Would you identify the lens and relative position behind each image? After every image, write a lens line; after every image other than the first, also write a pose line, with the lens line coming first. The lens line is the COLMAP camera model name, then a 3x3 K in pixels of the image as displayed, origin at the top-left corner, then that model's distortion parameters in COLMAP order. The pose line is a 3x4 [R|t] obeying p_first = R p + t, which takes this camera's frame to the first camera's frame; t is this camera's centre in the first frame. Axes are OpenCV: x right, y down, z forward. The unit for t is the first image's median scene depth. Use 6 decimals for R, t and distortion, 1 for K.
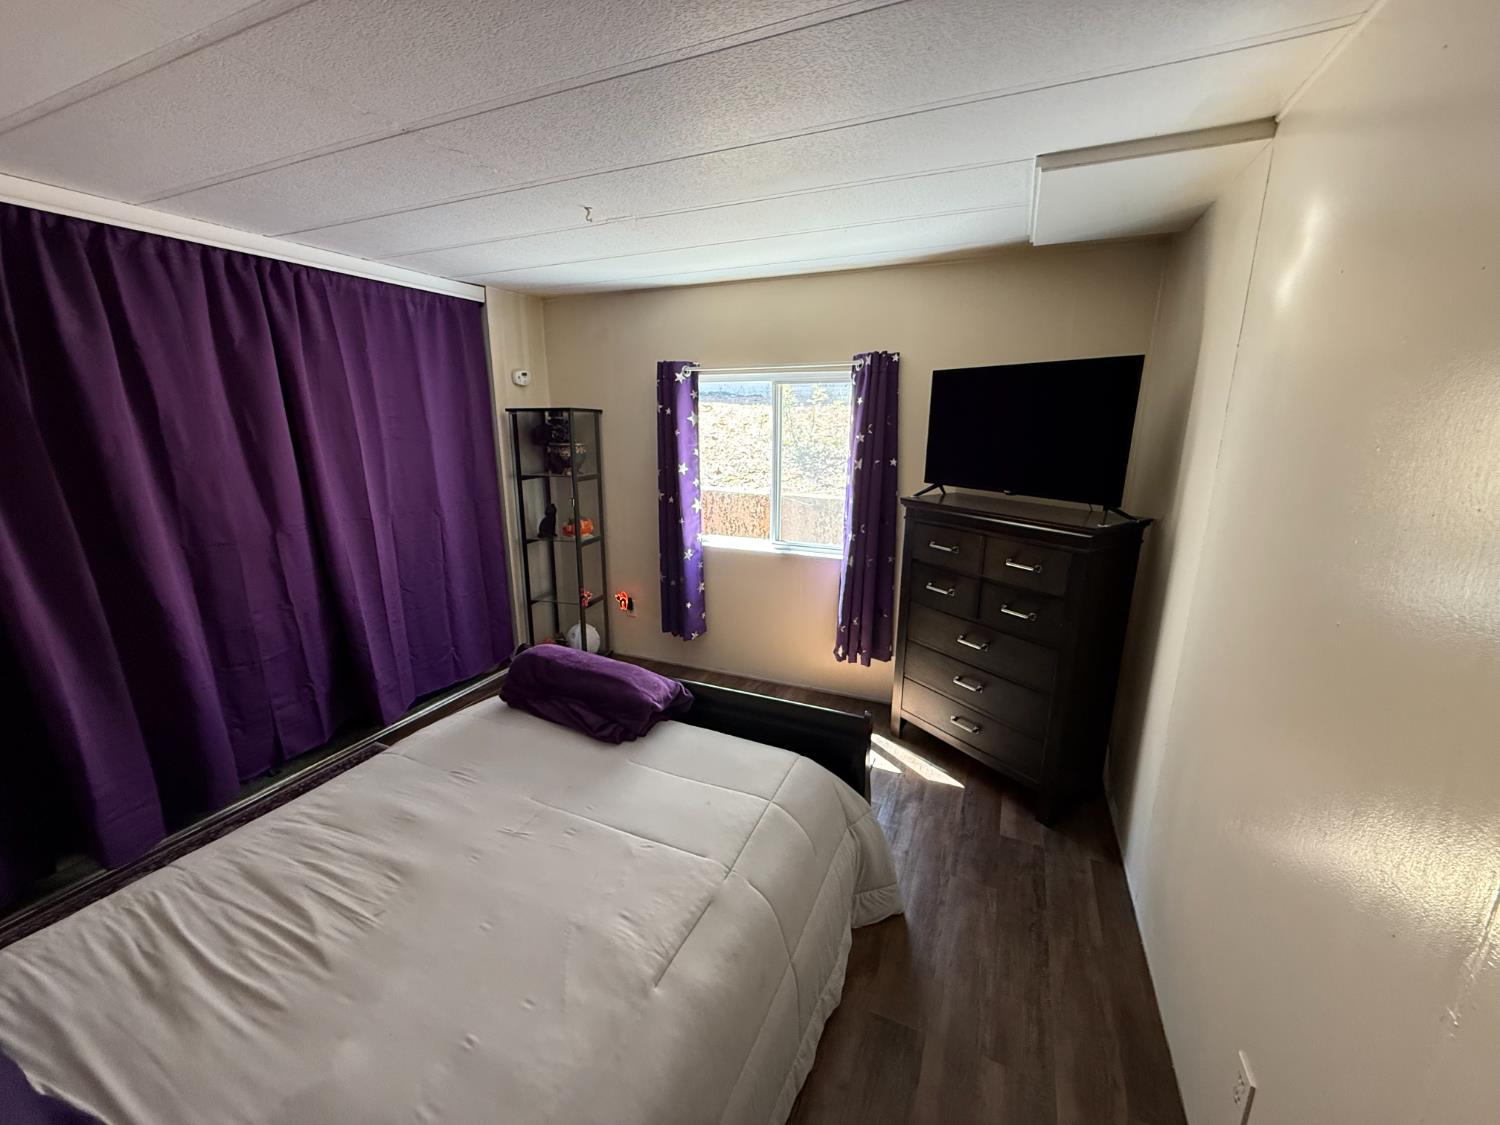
lens RADIAL K [[592.2, 0, 743.3], [0, 592.2, 566.4], [0, 0, 1]] dist [-0.003817, -0.000053]
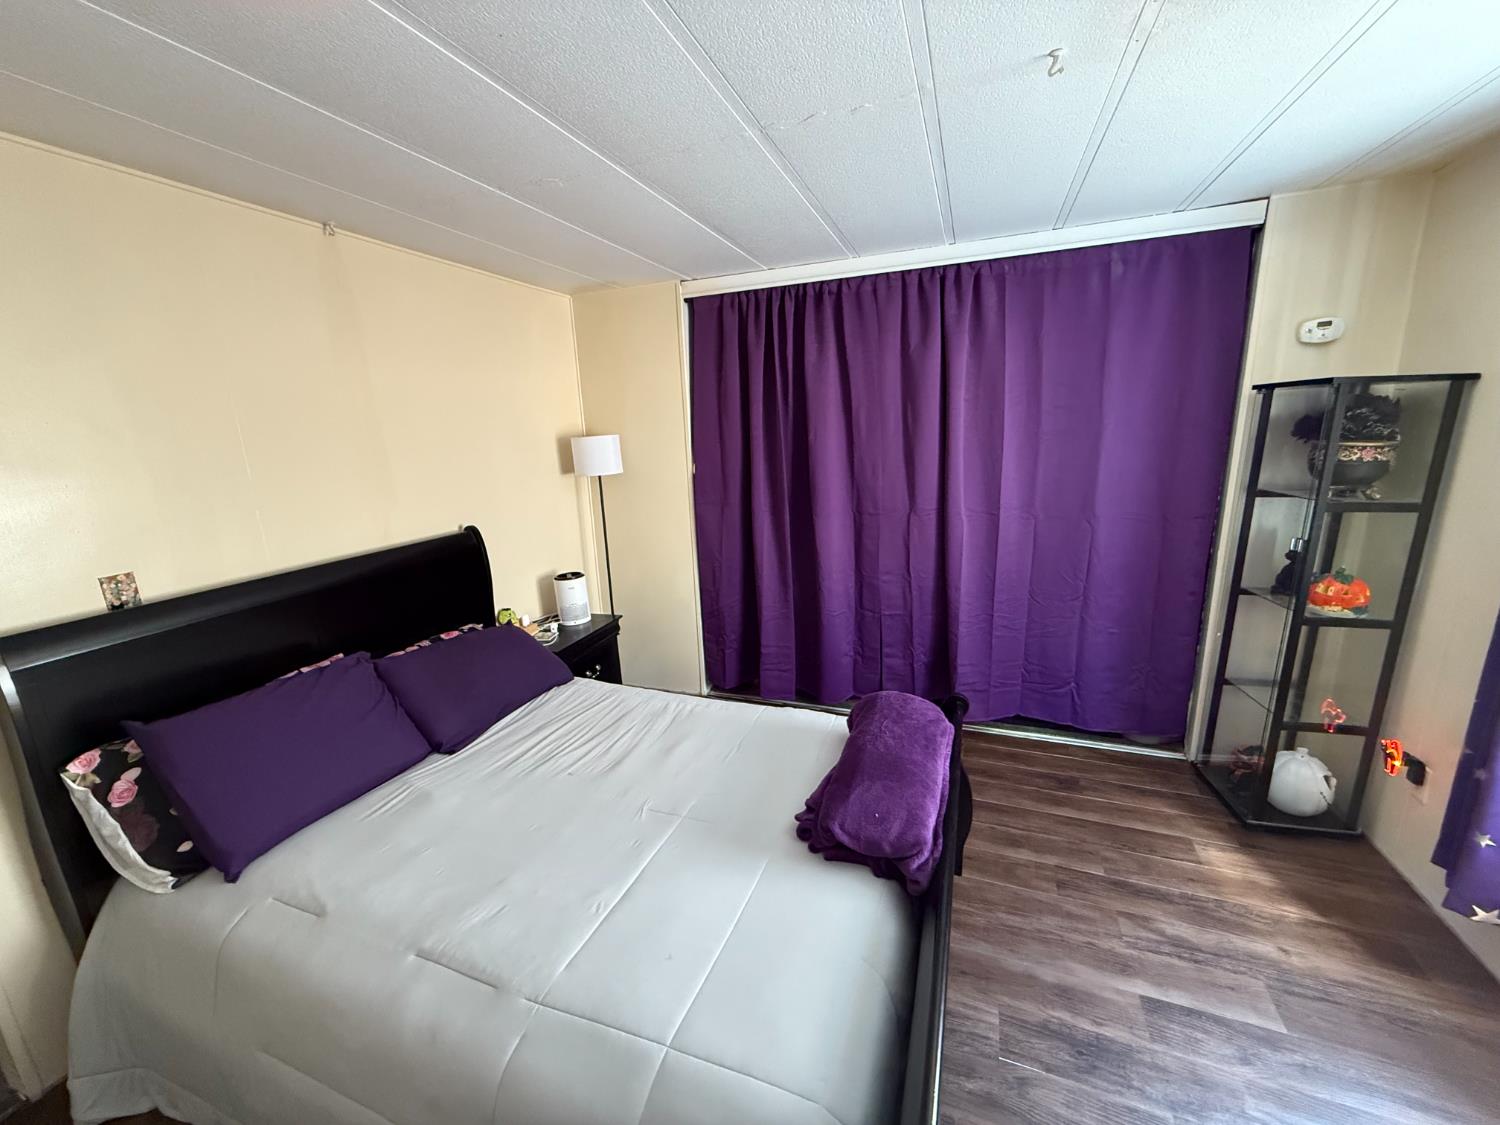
lens RADIAL K [[592.2, 0, 743.2], [0, 592.2, 563.8], [0, 0, 1]] dist [-0.003817, -0.000053]
pose [[0.053542, 0.229376, -0.971864, 0.278977], [-0.206845, 0.954699, 0.213929, -0.117714], [0.976908, 0.189571, 0.098562, 0.488475]]
